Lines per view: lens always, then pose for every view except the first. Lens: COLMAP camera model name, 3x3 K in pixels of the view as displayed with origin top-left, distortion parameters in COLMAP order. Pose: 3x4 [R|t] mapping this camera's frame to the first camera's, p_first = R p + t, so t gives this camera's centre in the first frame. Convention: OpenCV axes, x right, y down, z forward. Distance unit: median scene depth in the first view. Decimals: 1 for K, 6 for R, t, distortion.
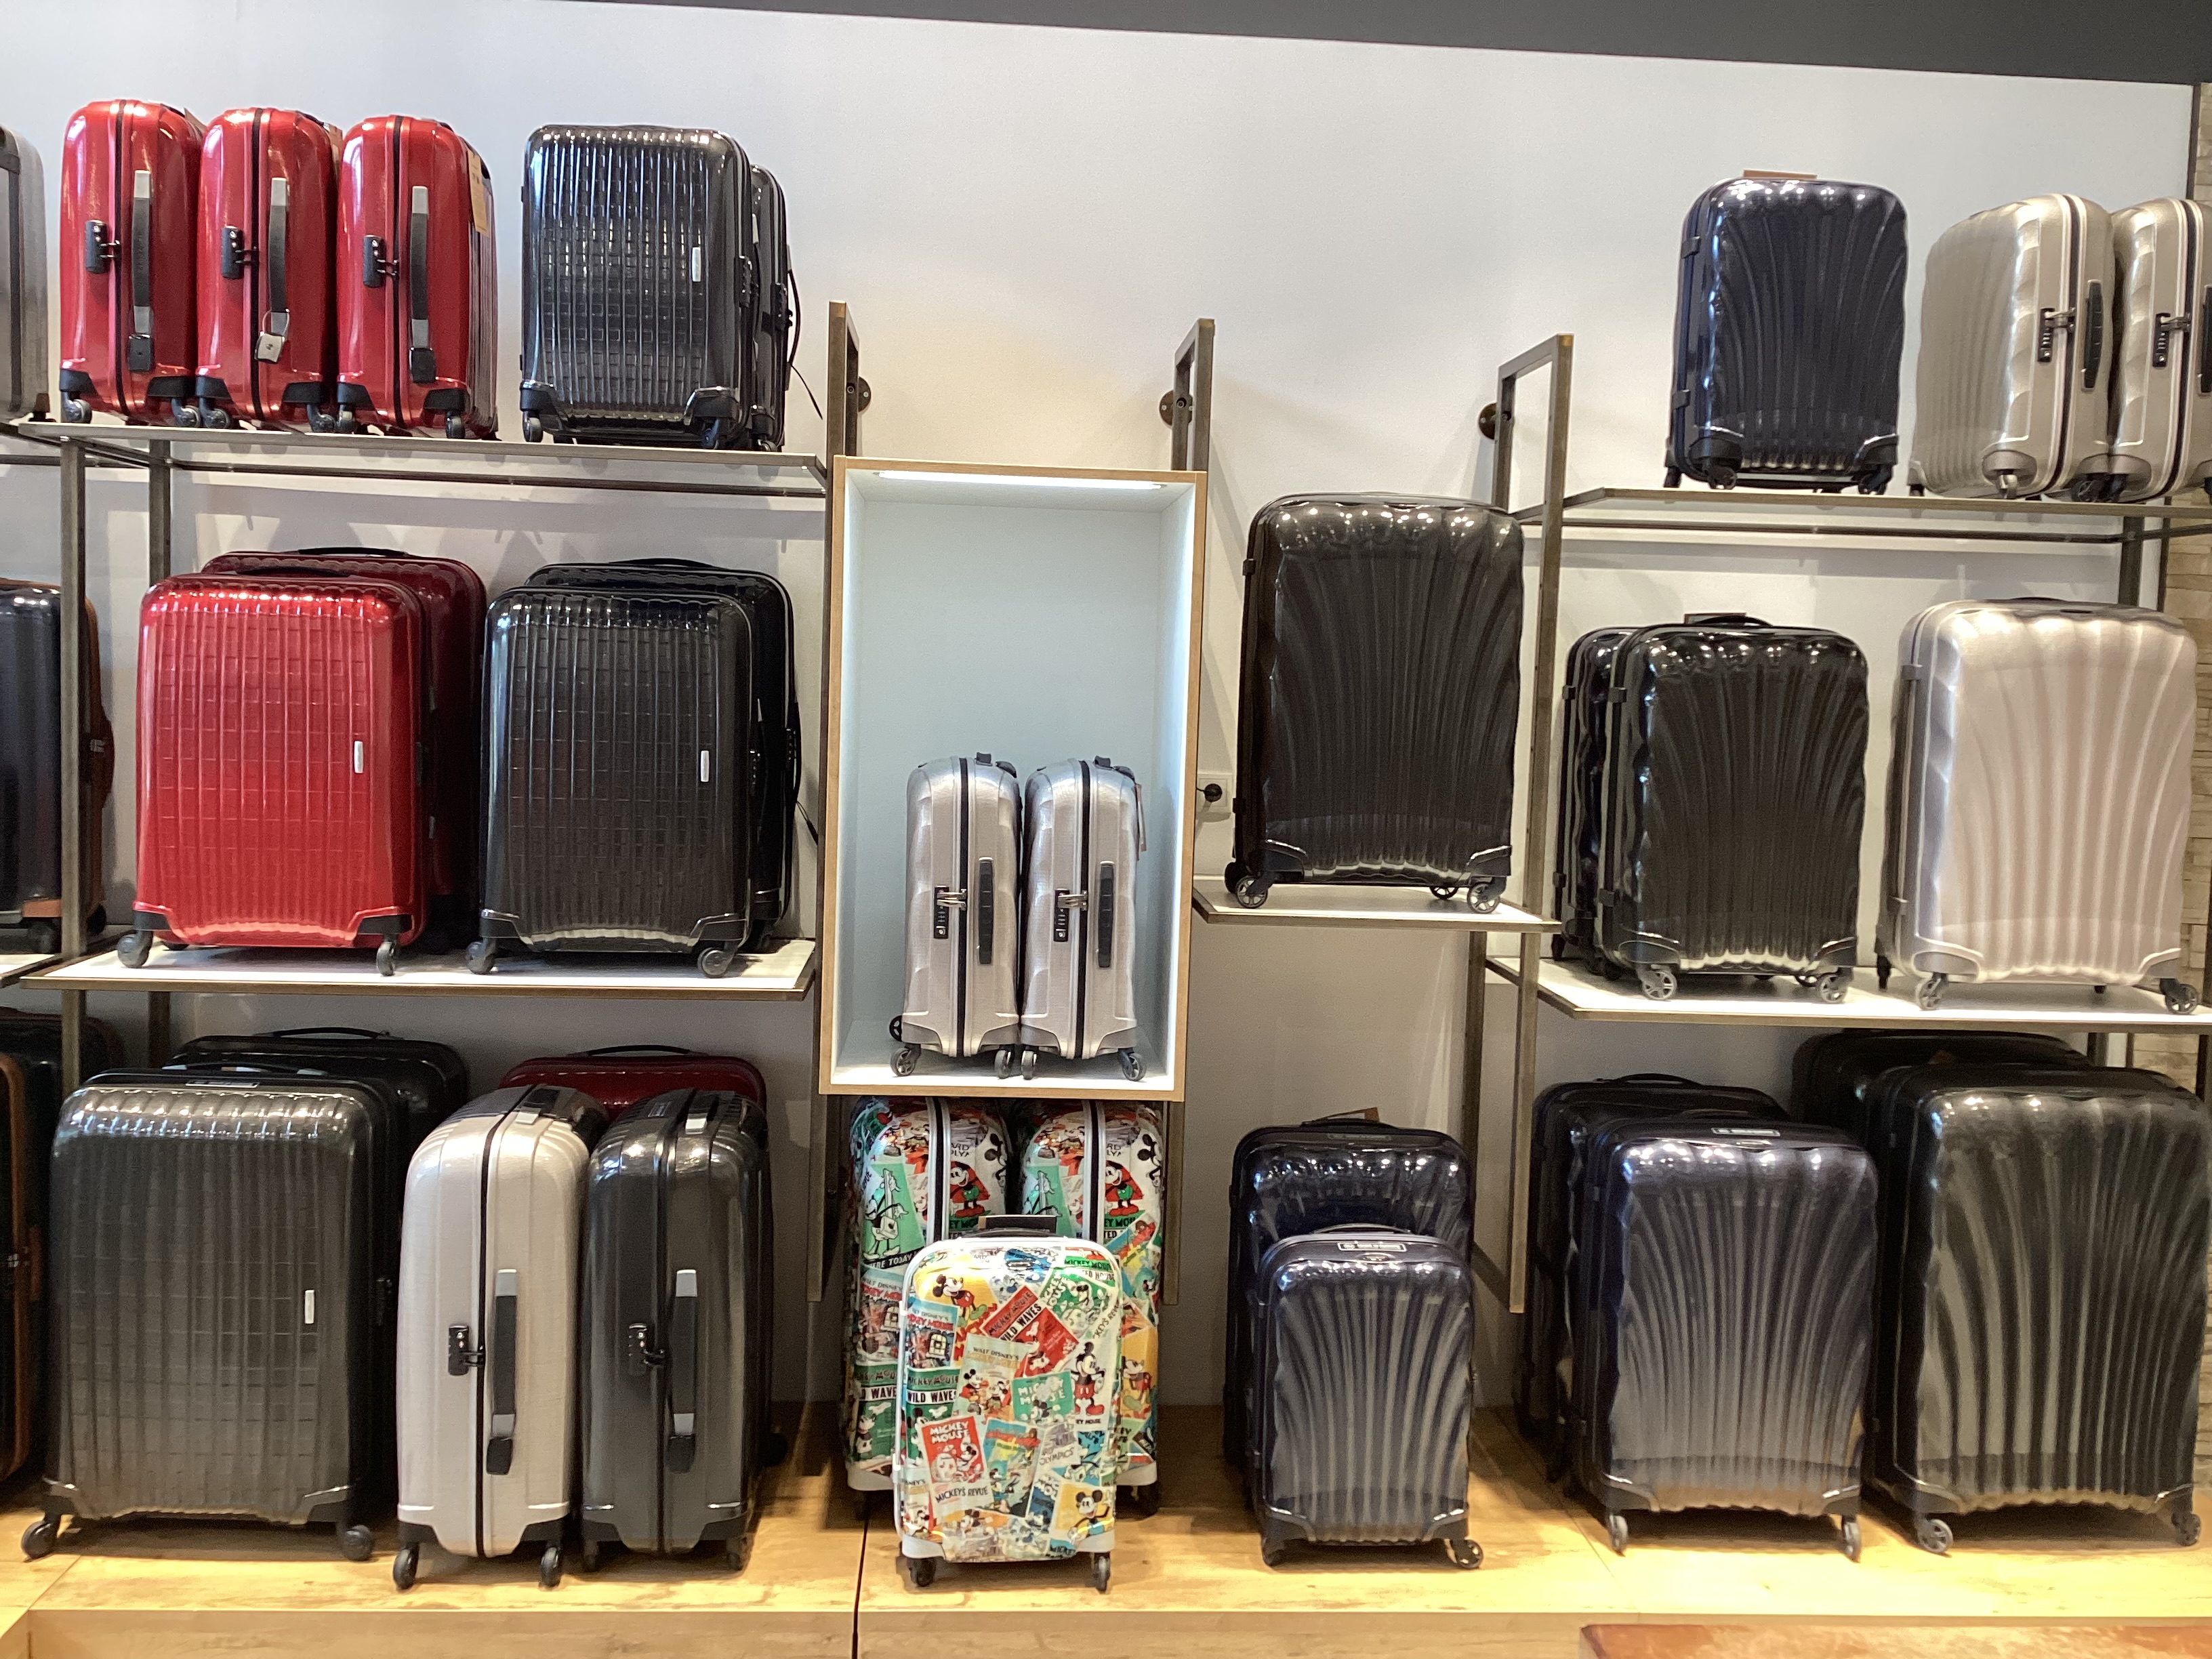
lens RADIAL K [[2035.4, 0, 1071.7], [0, 2035.4, 823.3], [0, 0, 1]] dist [0.114229, -0.193720]
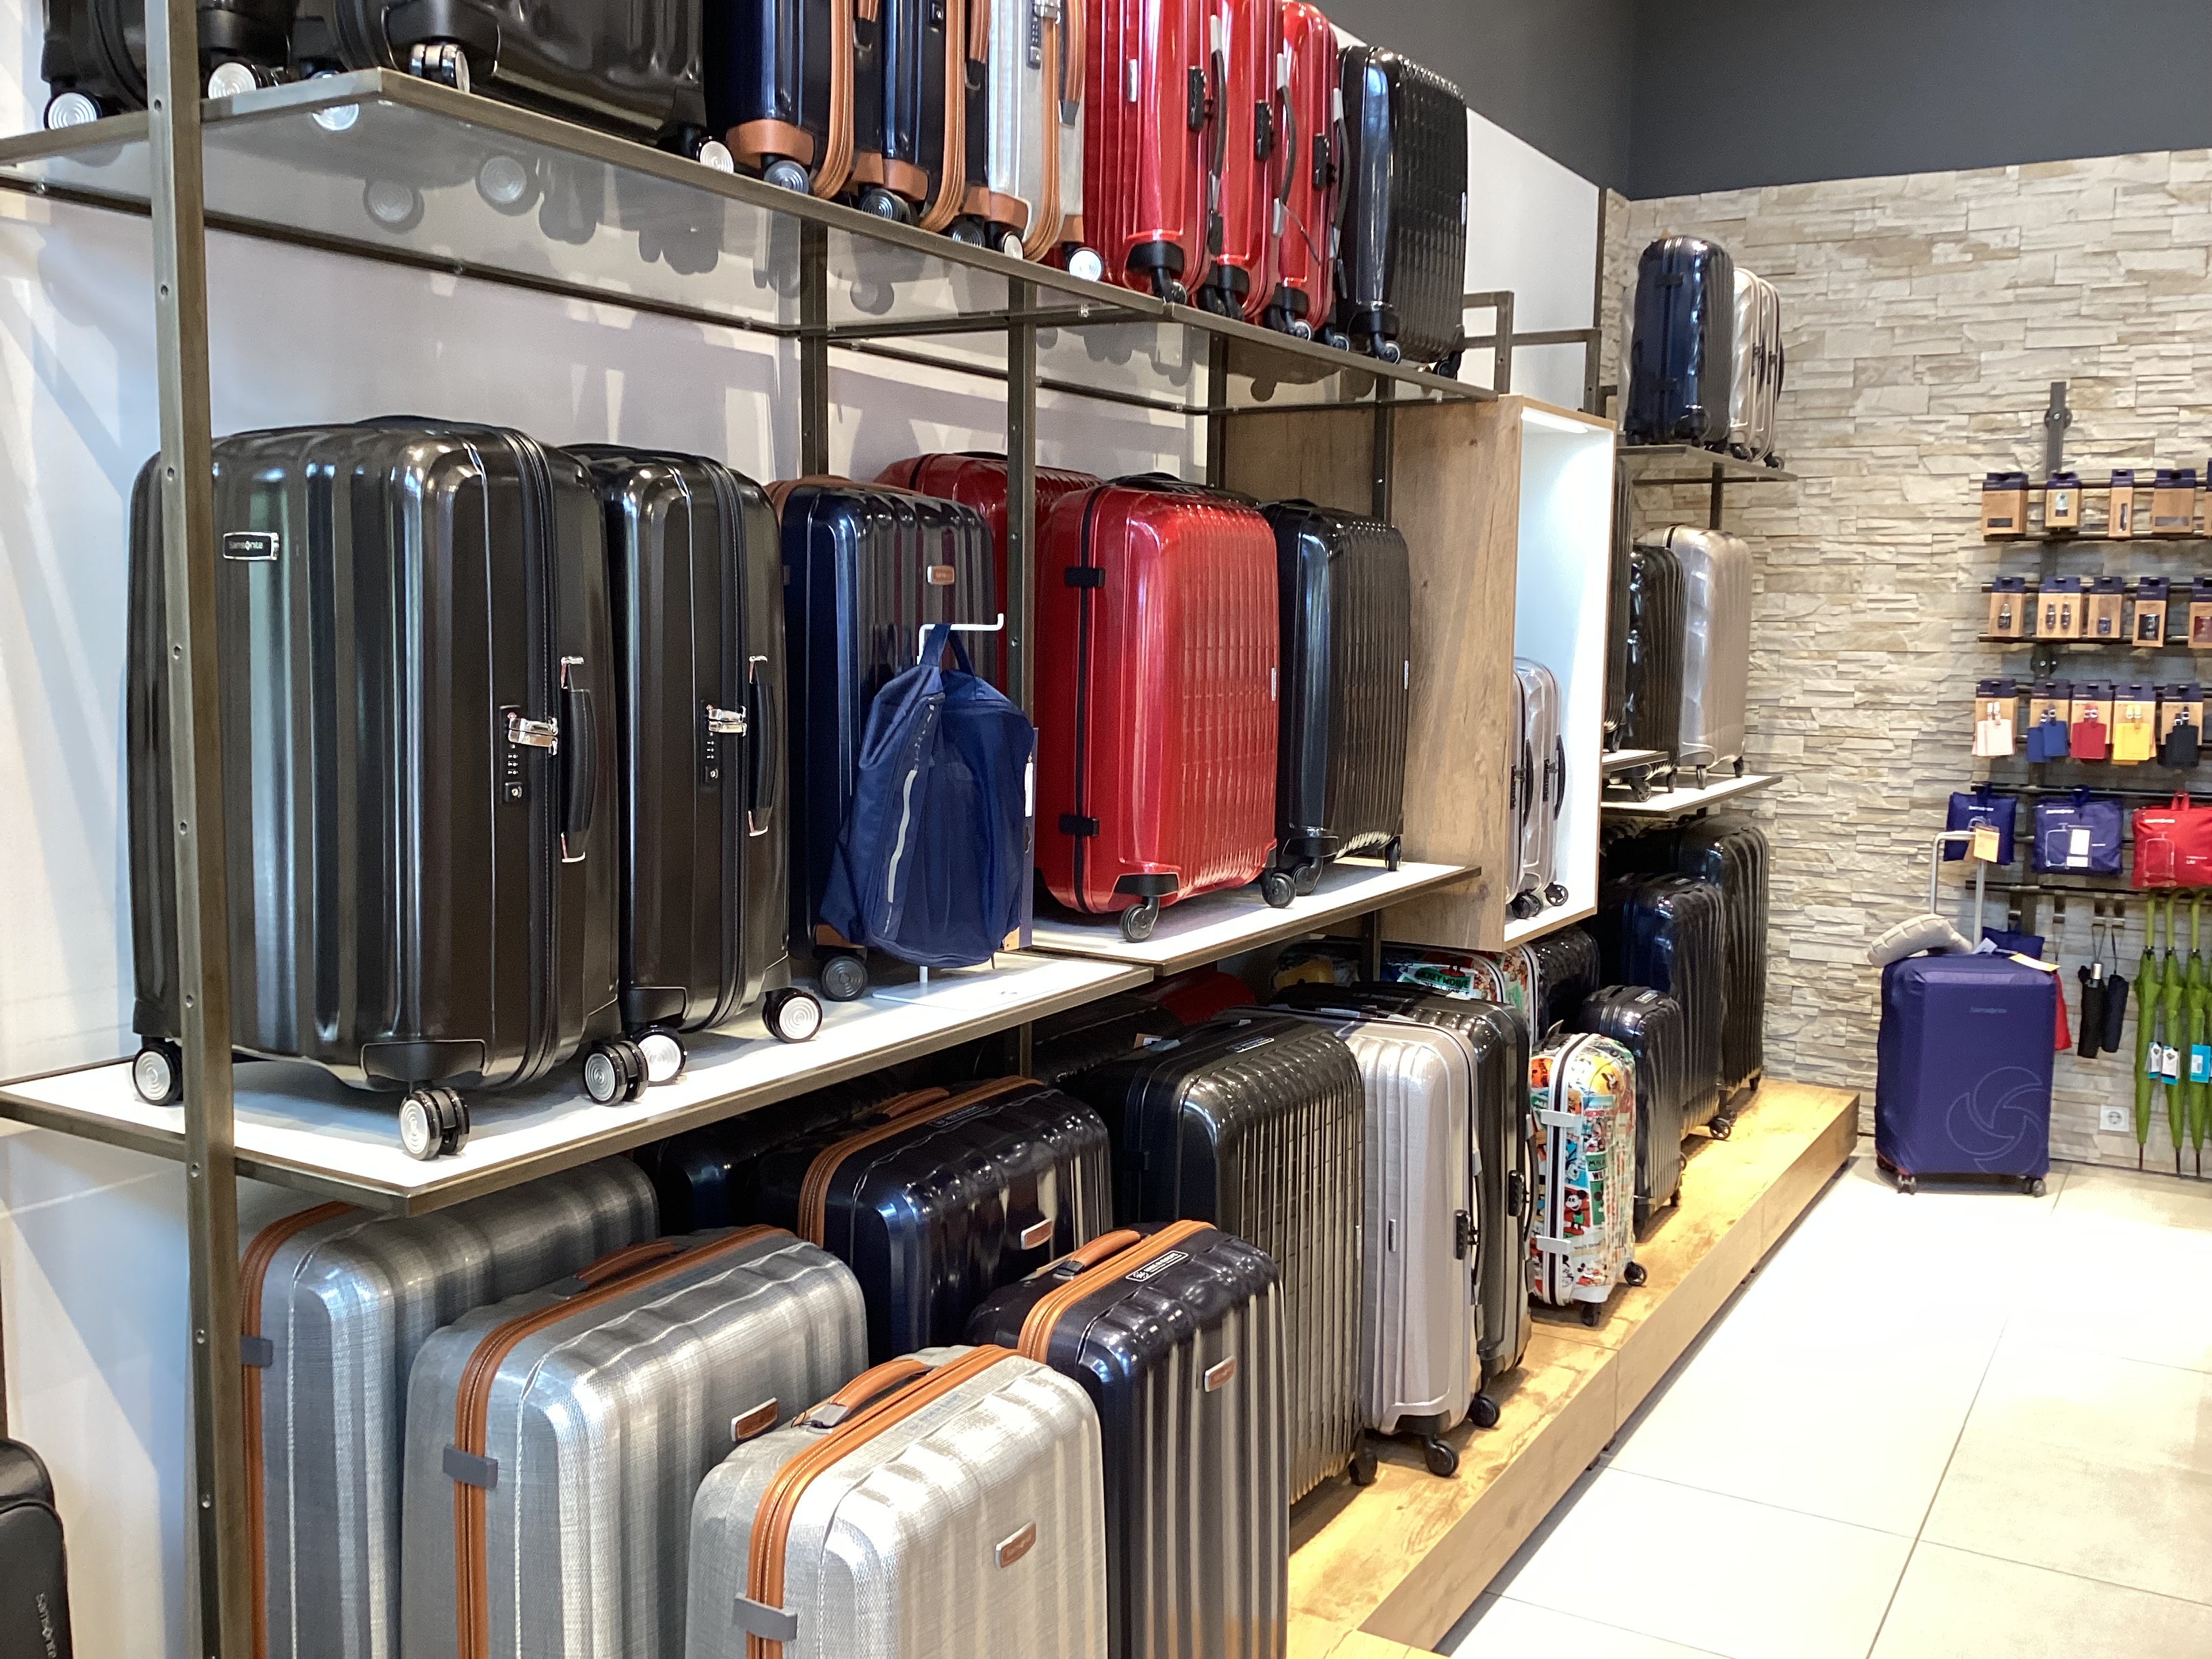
lens RADIAL K [[2035.4, 0, 1071.7], [0, 2035.4, 823.3], [0, 0, 1]] dist [0.114229, -0.193720]
pose [[0.551514, -0.111727, 0.826649, -1.178720], [0.067082, 0.993720, 0.089552, -0.058388], [-0.831464, 0.006064, 0.555546, 0.546513]]
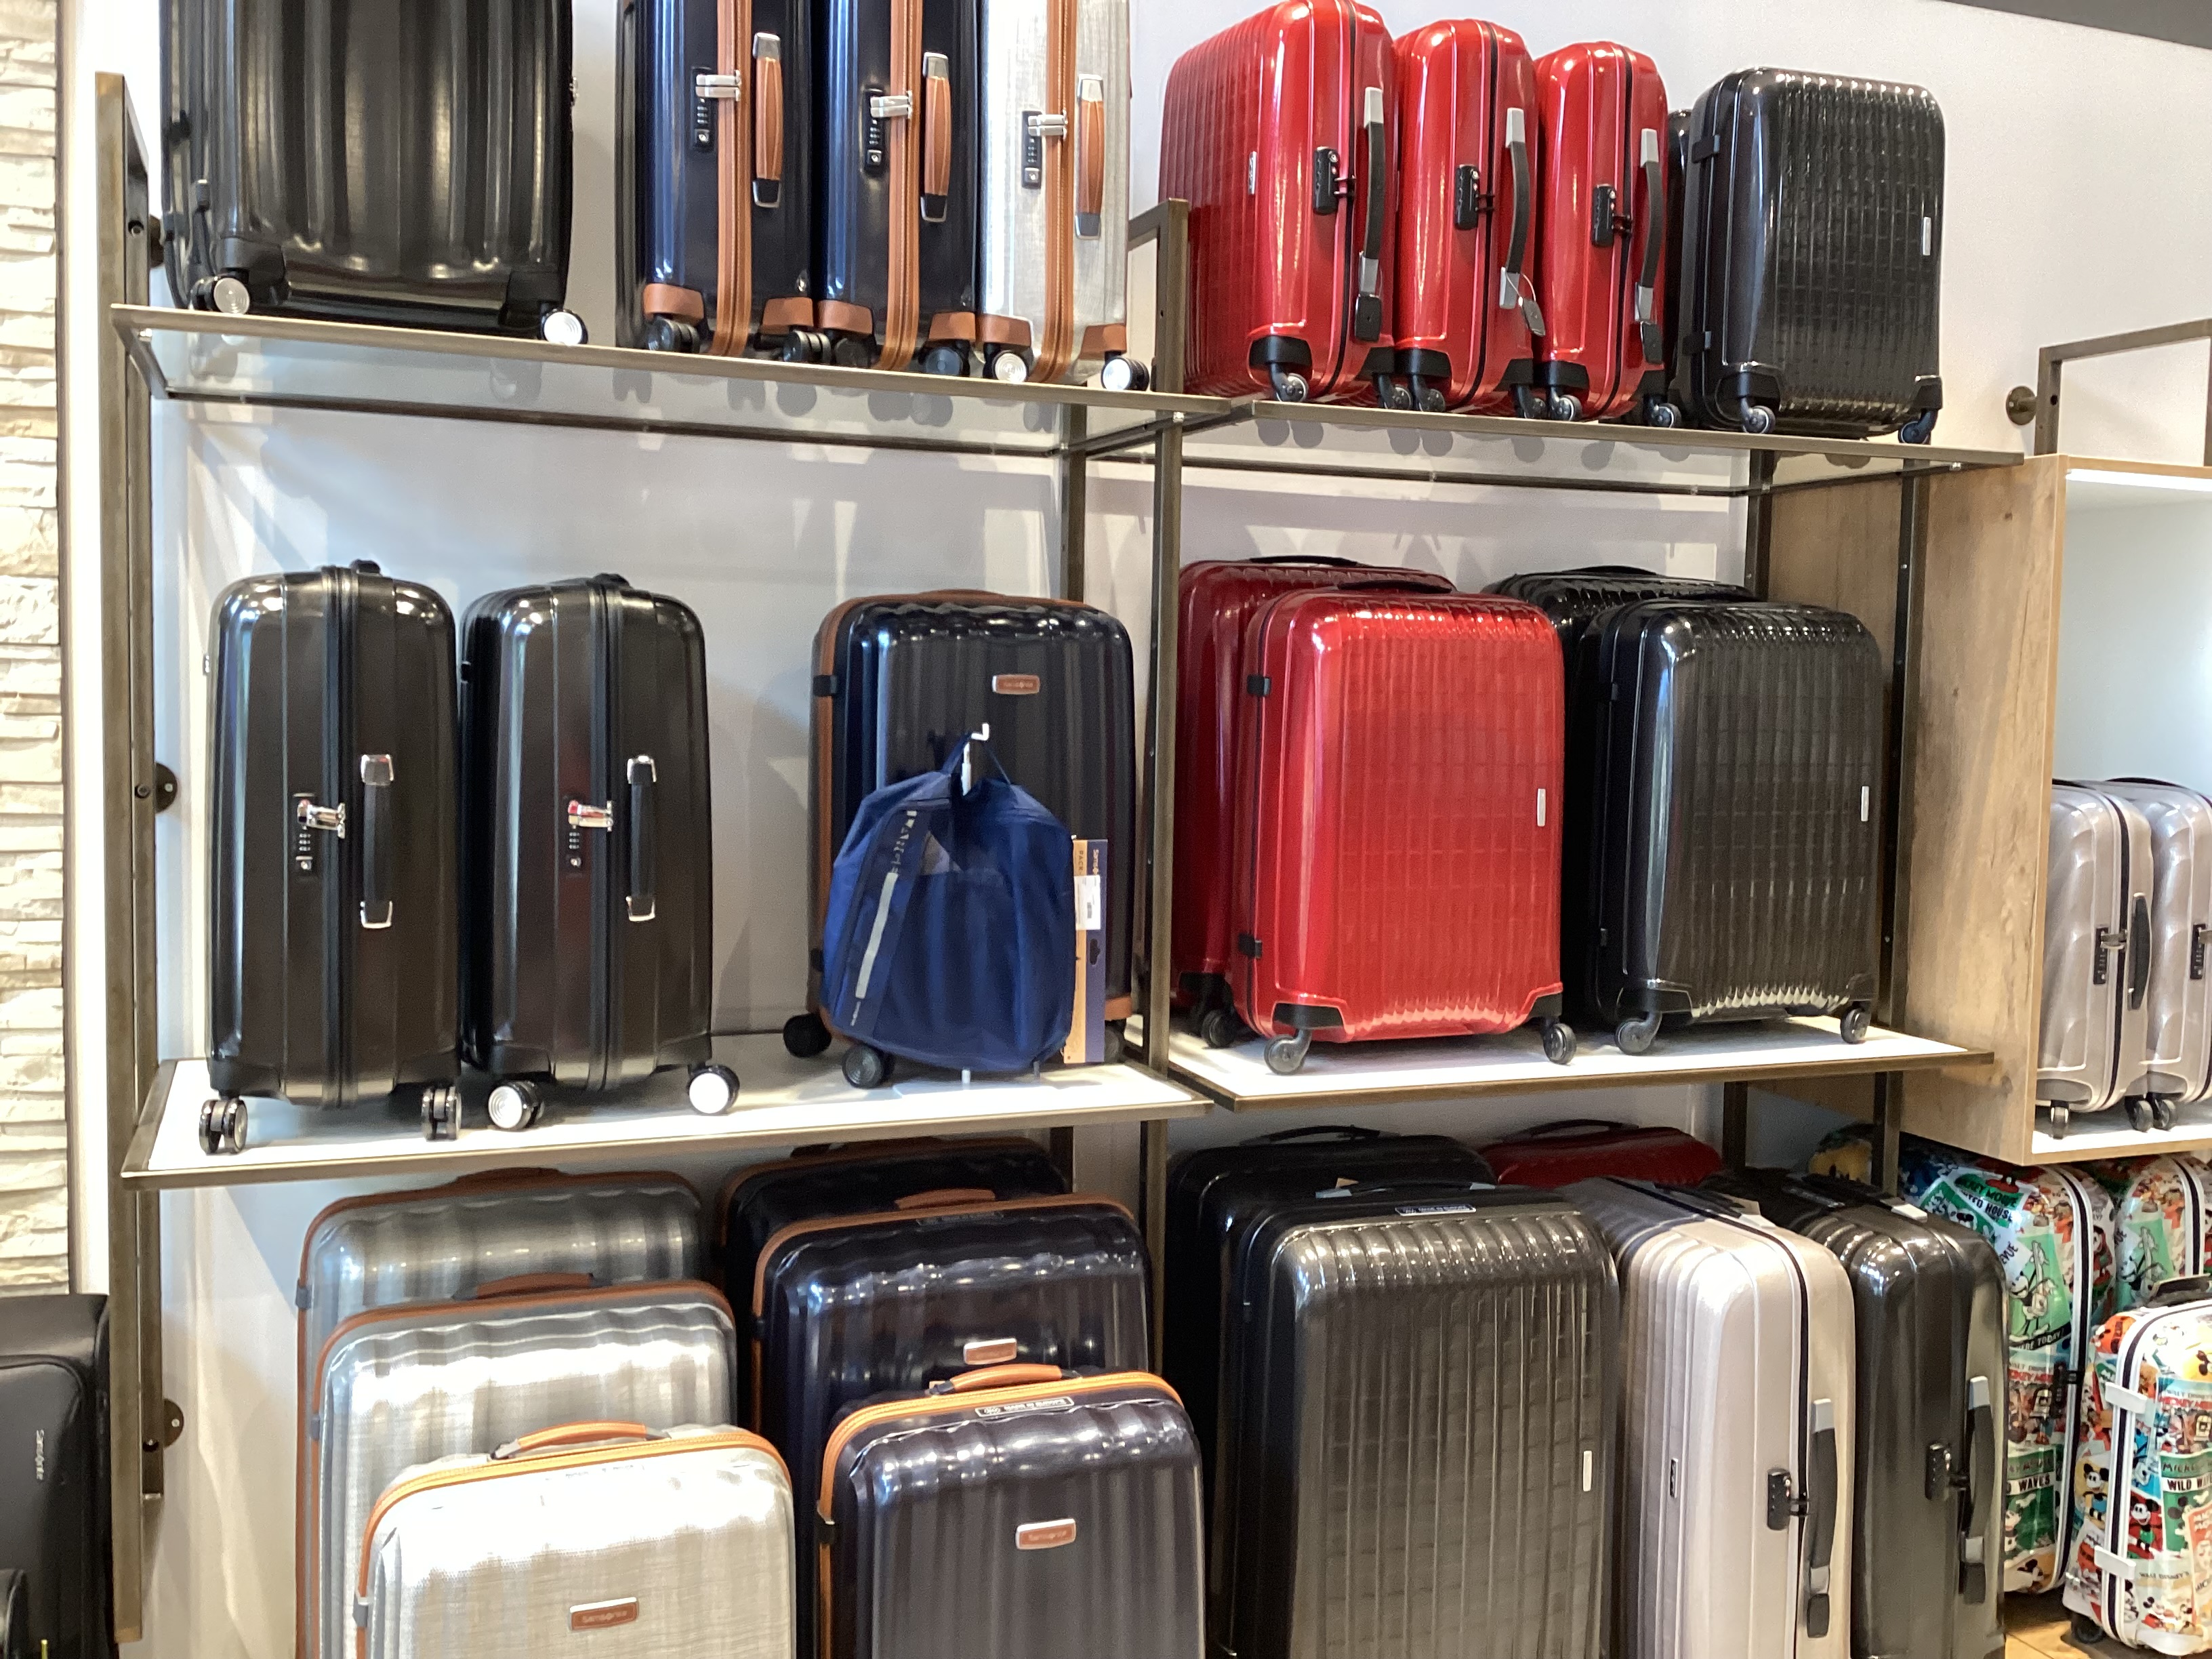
lens RADIAL K [[2035.4, 0, 1071.7], [0, 2035.4, 823.3], [0, 0, 1]] dist [0.114229, -0.193720]
pose [[0.949897, -0.034843, 0.310615, -0.779087], [0.033410, 0.999392, 0.009935, -0.039652], [-0.310772, 0.000940, 0.950484, 0.260836]]
